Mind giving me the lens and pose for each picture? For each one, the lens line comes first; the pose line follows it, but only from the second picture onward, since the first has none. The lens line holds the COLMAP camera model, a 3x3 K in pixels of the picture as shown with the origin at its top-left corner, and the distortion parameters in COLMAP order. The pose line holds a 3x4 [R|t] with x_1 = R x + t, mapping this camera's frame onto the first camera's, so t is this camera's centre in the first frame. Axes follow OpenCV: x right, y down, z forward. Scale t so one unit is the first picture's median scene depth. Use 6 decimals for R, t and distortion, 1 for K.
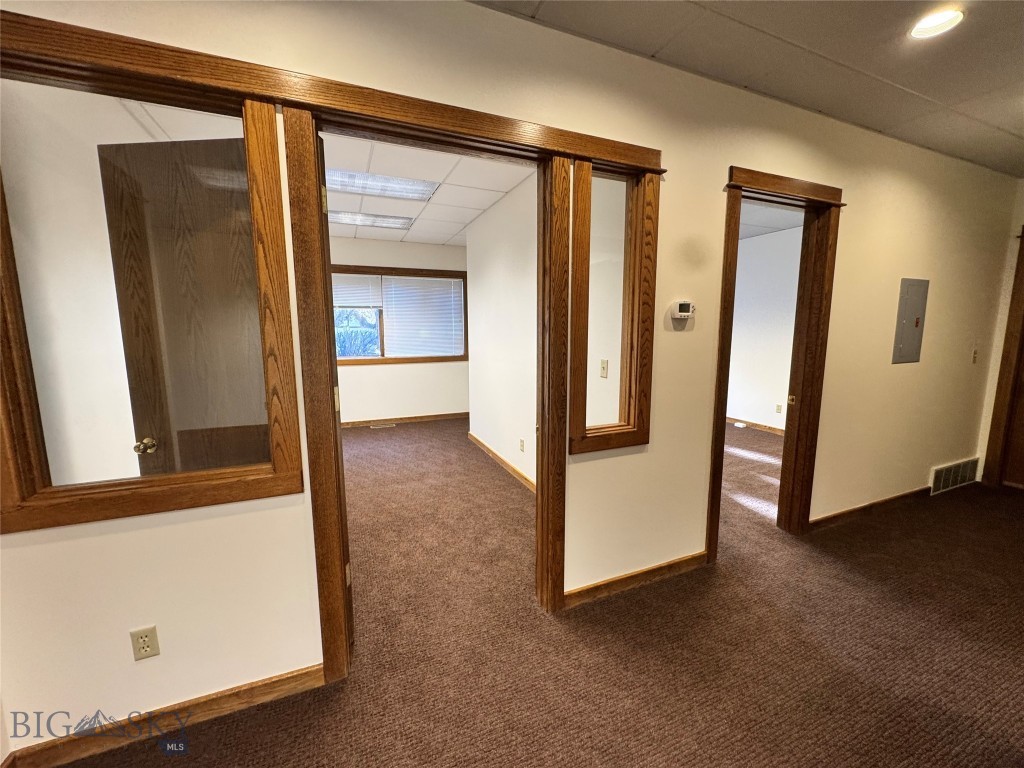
lens RADIAL K [[407.3, 0, 510.0], [0, 407.3, 384.6], [0, 0, 1]] dist [-0.002401, 0.000924]
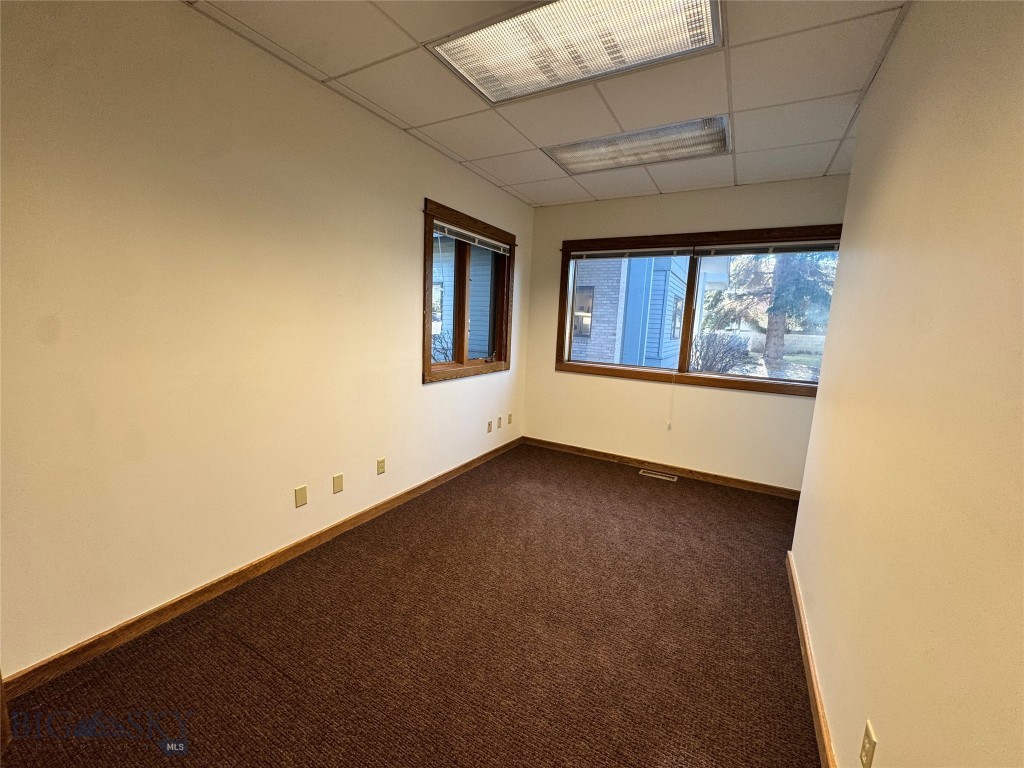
lens RADIAL K [[407.3, 0, 518.3], [0, 407.3, 386.5], [0, 0, 1]] dist [-0.002401, 0.000924]
pose [[0.612139, 0.134683, -0.779196, 0.120973], [-0.138645, 0.988404, 0.061925, -0.142008], [0.778501, 0.070125, 0.623714, 1.207256]]
